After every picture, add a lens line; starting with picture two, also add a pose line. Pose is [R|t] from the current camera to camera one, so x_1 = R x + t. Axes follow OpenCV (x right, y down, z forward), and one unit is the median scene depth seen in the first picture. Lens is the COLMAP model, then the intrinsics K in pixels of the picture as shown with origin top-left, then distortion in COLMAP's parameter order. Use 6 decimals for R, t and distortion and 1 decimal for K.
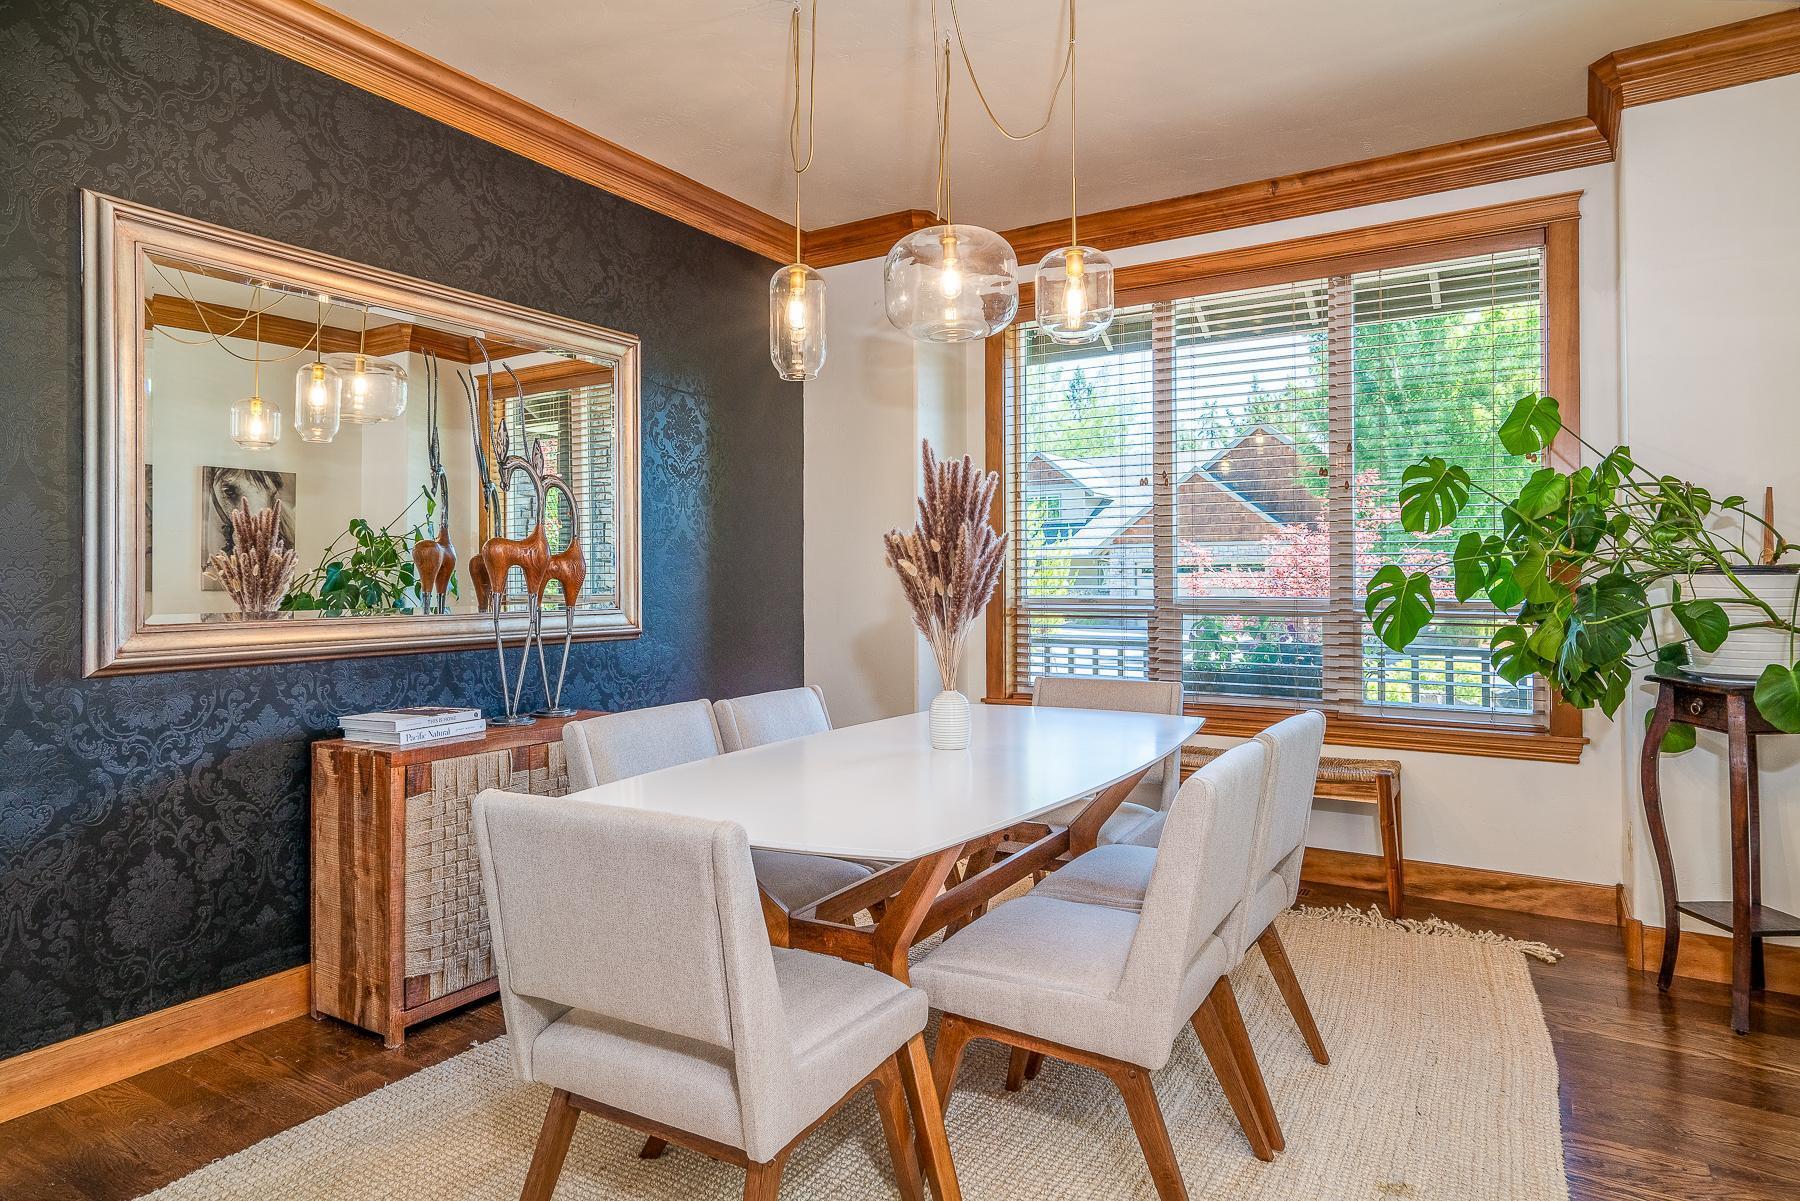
lens RADIAL K [[1009.8, 0, 951.6], [0, 1009.8, 601.5], [0, 0, 1]] dist [-0.016829, 0.000349]
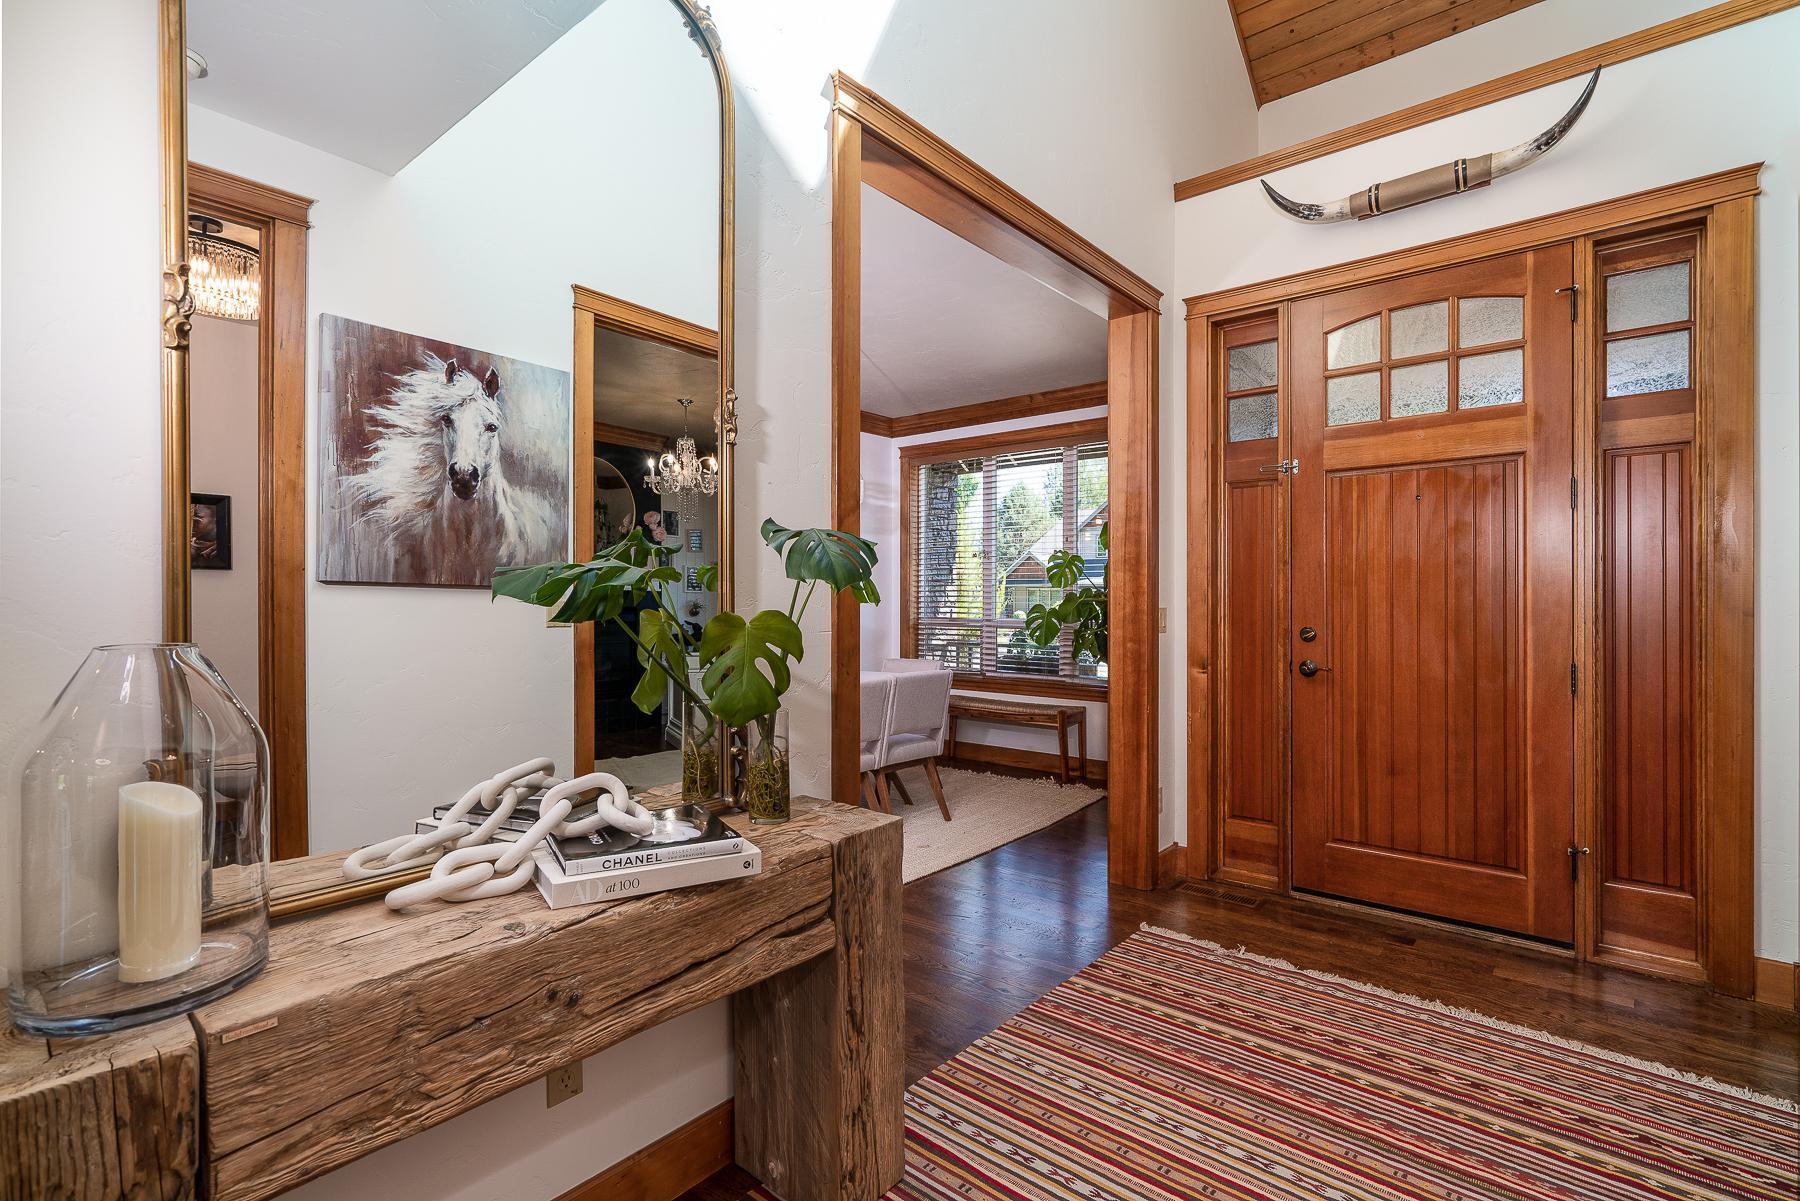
lens RADIAL K [[813.3, 0, 900.0], [0, 813.3, 600.5], [0, 0, 1]] dist [0.000418, 0.000766]
pose [[0.984696, 0.002795, -0.174256, 0.388311], [-0.006143, 0.999807, -0.018676, -0.010603], [0.174170, 0.019461, 0.984523, -0.584947]]
